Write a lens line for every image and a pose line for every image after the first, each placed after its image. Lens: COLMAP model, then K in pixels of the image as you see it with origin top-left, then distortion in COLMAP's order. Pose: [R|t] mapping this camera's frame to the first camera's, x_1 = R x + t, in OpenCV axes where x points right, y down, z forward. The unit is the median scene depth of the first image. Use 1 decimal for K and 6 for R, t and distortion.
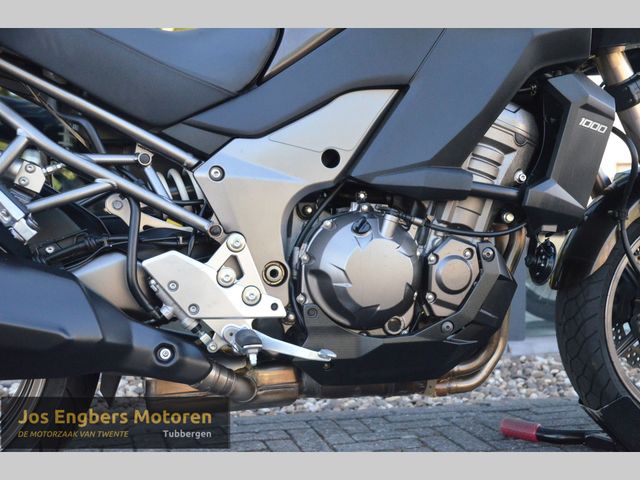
lens RADIAL K [[835.6, 0, 336.6], [0, 835.6, 241.7], [0, 0, 1]] dist [0.015779, 0.539885]
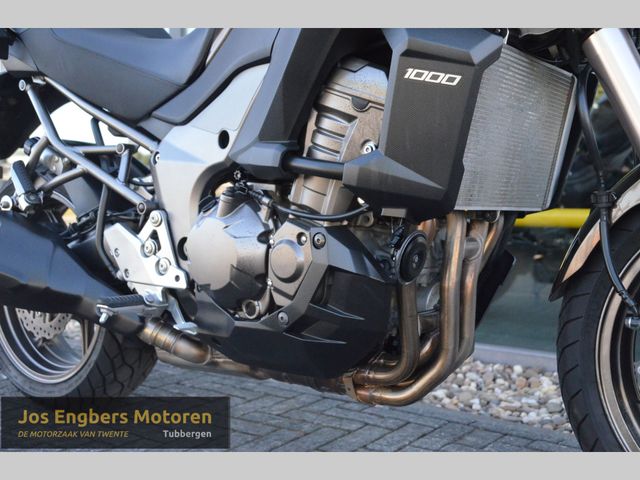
lens RADIAL K [[752.0, 0, 330.2], [0, 752.0, 243.7], [0, 0, 1]] dist [0.041659, 0.070376]
pose [[0.620904, 0.049388, -0.782329, 0.812281], [-0.047684, 0.998545, 0.025192, -0.002014], [0.782435, 0.021662, 0.622355, 0.535311]]
